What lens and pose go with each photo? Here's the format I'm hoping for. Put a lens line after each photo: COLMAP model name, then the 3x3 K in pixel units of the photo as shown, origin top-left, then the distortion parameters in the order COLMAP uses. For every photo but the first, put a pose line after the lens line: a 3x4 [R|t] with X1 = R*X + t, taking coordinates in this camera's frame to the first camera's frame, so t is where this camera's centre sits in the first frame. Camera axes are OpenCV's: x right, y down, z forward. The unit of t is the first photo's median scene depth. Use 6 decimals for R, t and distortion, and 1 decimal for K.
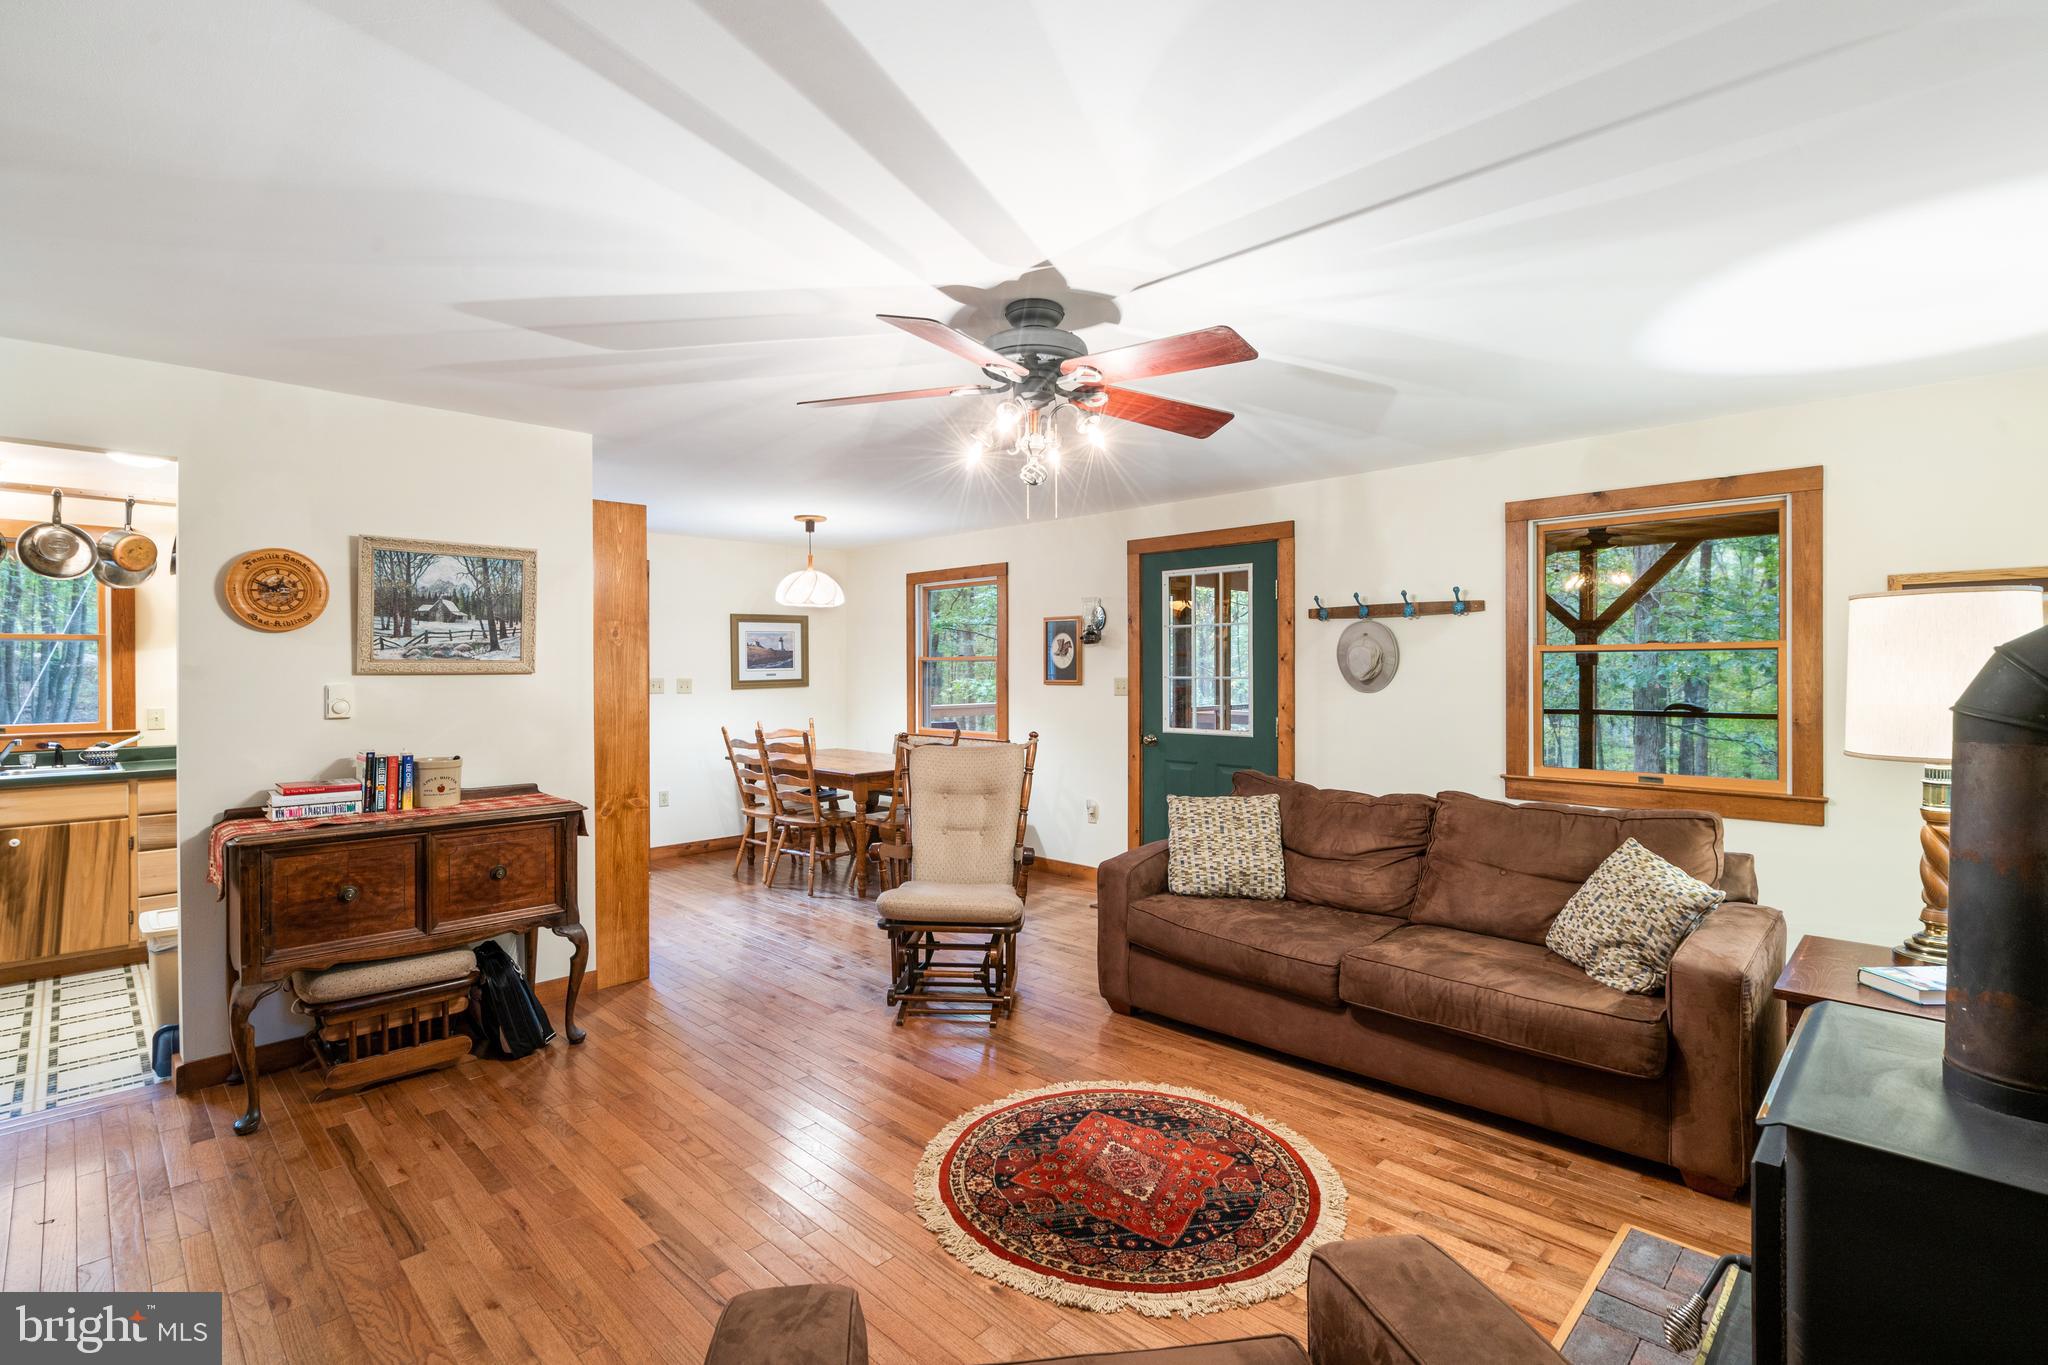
lens RADIAL K [[940.6, 0, 1024.6], [0, 940.6, 668.0], [0, 0, 1]] dist [-0.002021, 0.000873]
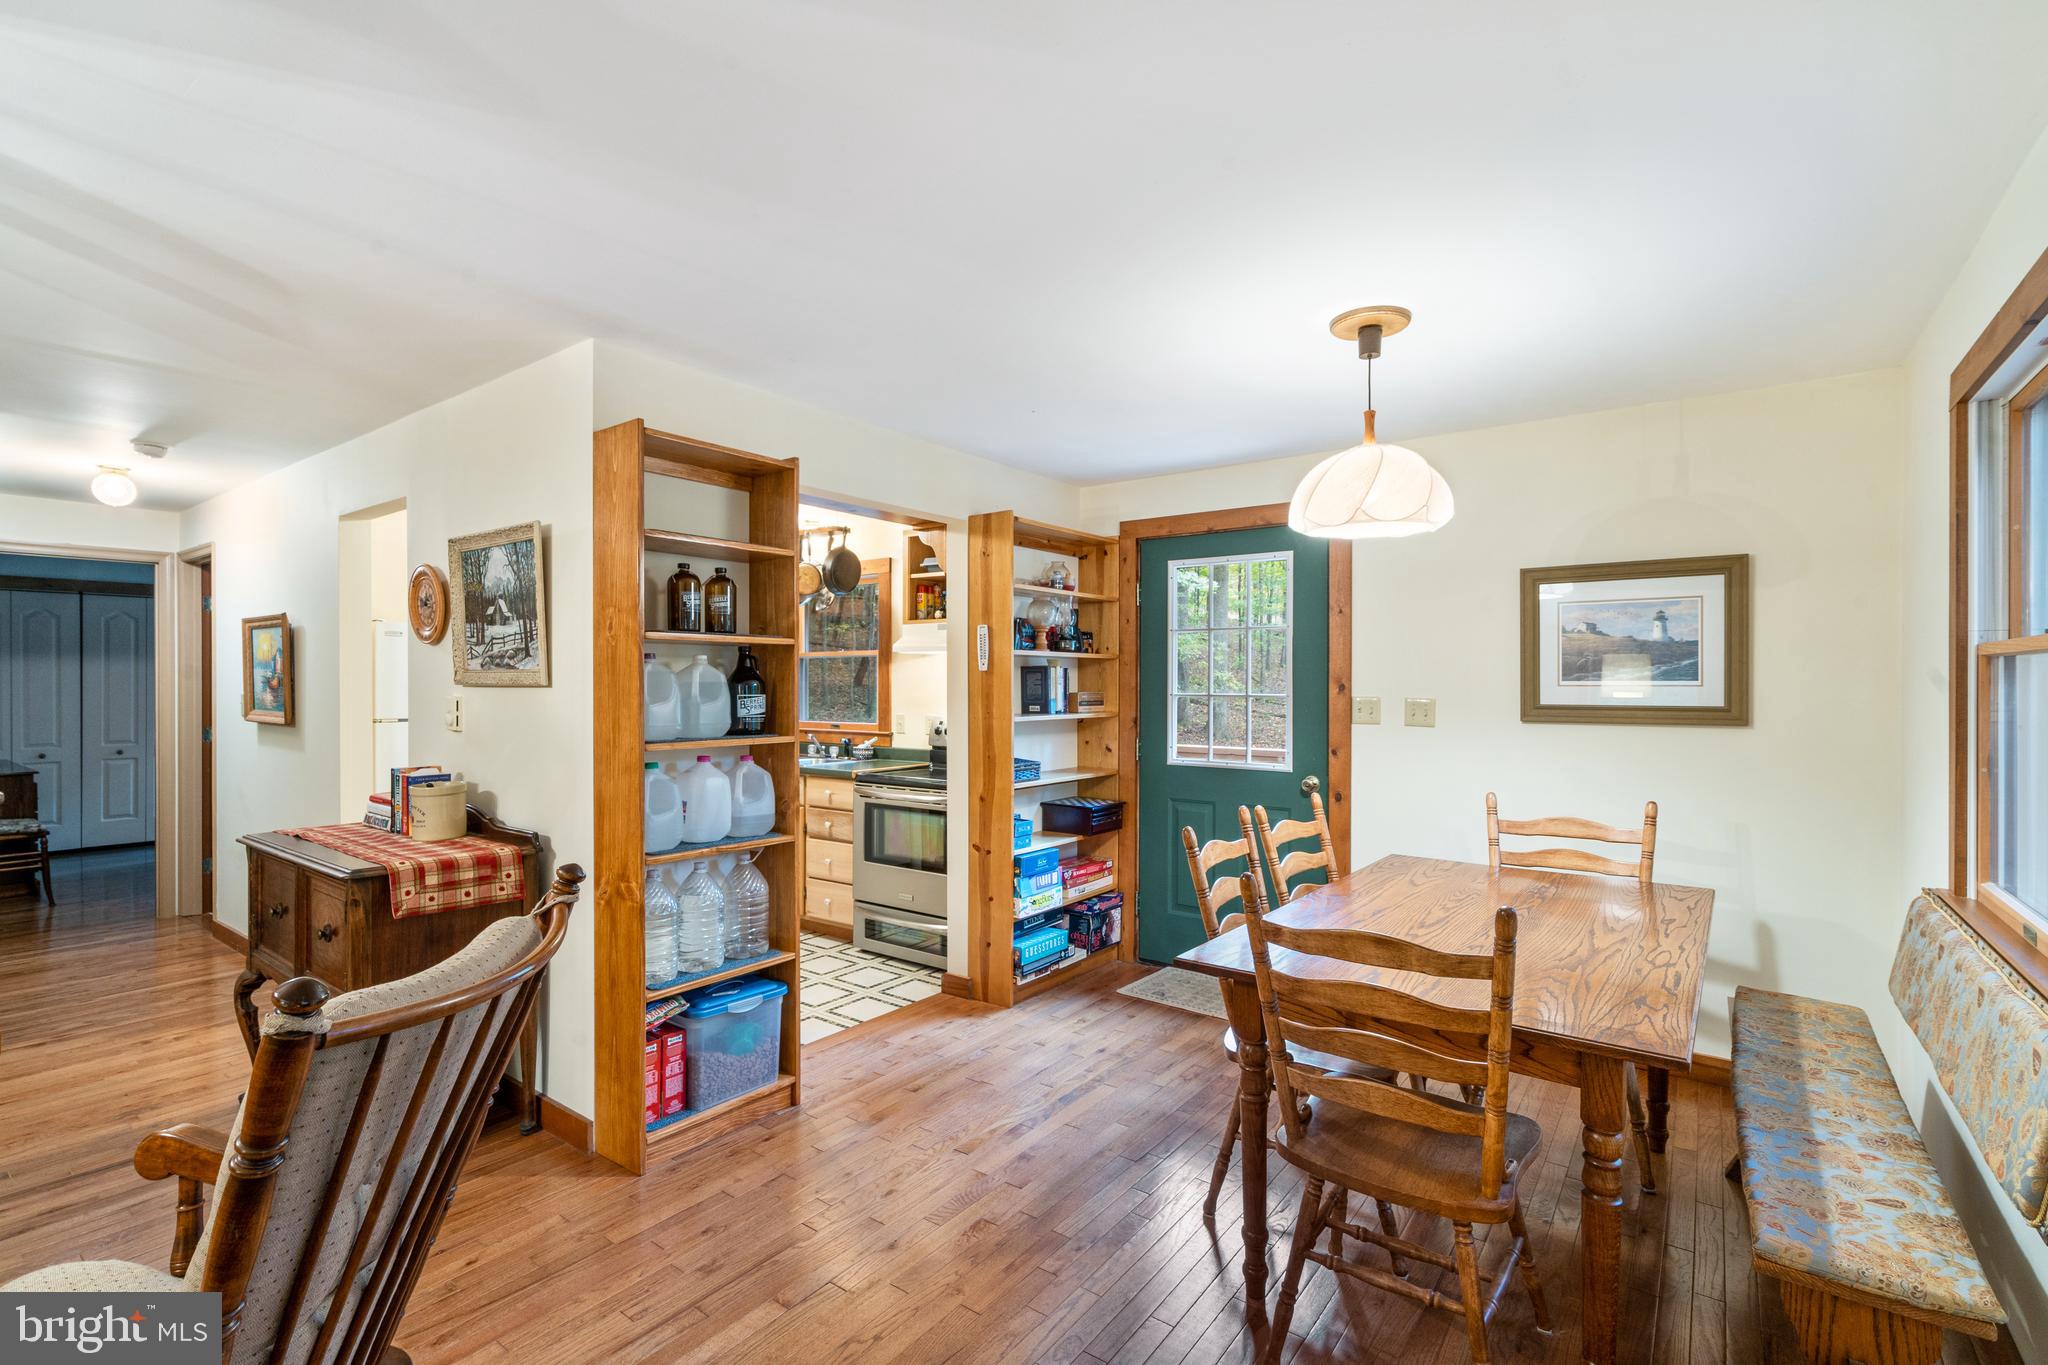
lens RADIAL K [[940.6, 0, 1021.4], [0, 940.6, 686.0], [0, 0, 1]] dist [-0.002021, 0.000873]
pose [[0.130842, 0.008963, -0.991363, 0.254163], [-0.001025, 0.999960, 0.008905, -0.001600], [0.991403, -0.000149, 0.130846, 1.199313]]
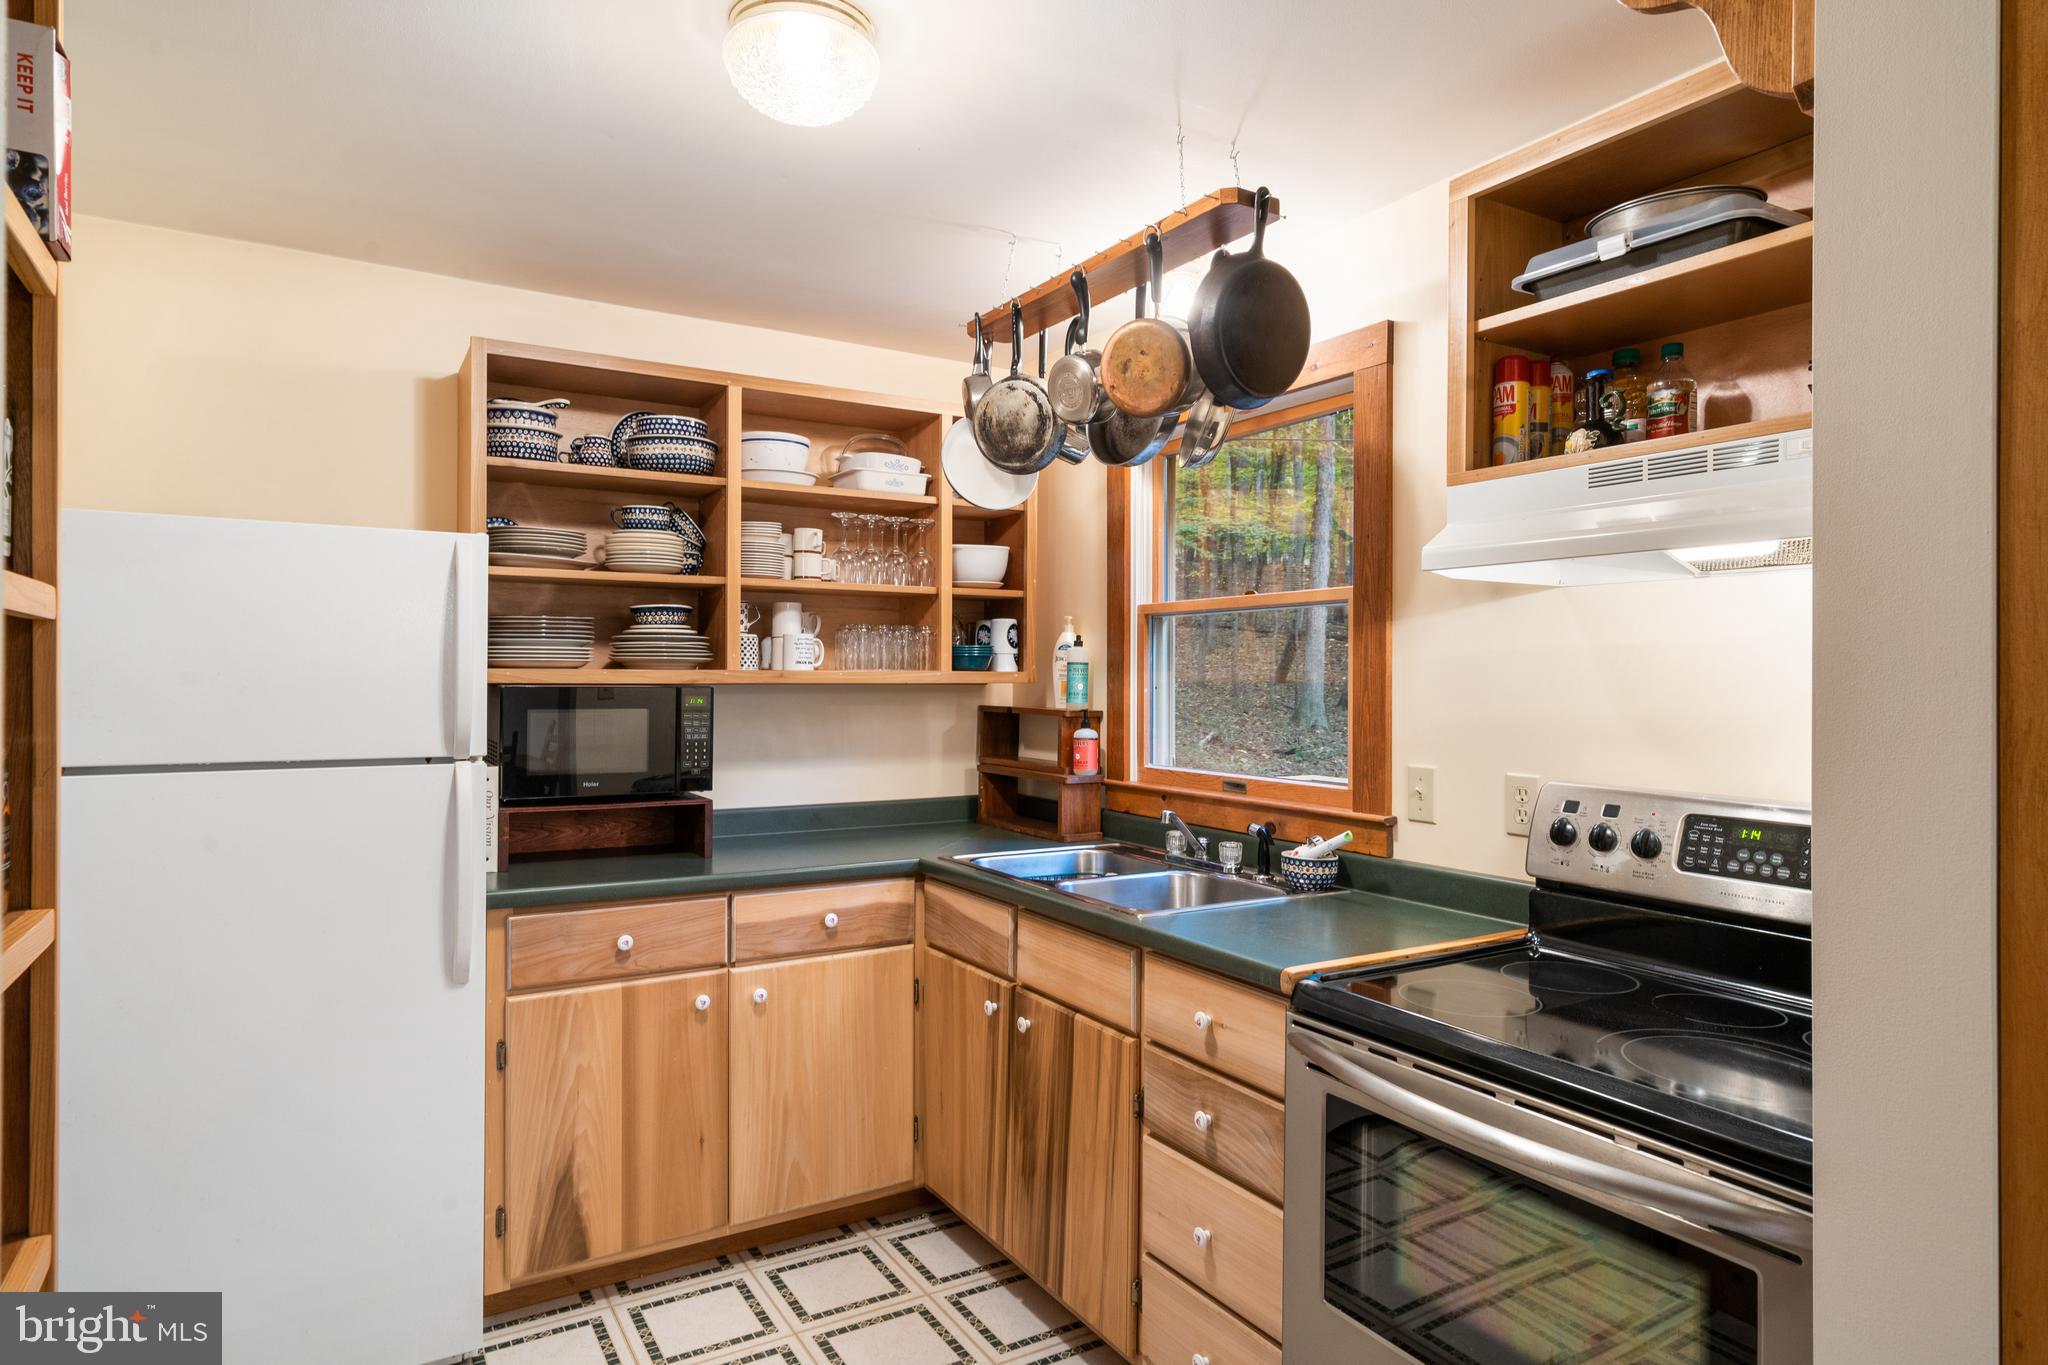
lens RADIAL K [[1153.4, 0, 1021.7], [0, 1153.4, 671.3], [0, 0, 1]] dist [-0.002079, 0.001379]
pose [[-0.256850, -0.001767, -0.966450, -0.505408], [-0.004168, 0.999991, -0.000721, 0.004775], [0.966442, 0.003843, -0.256855, 1.159356]]
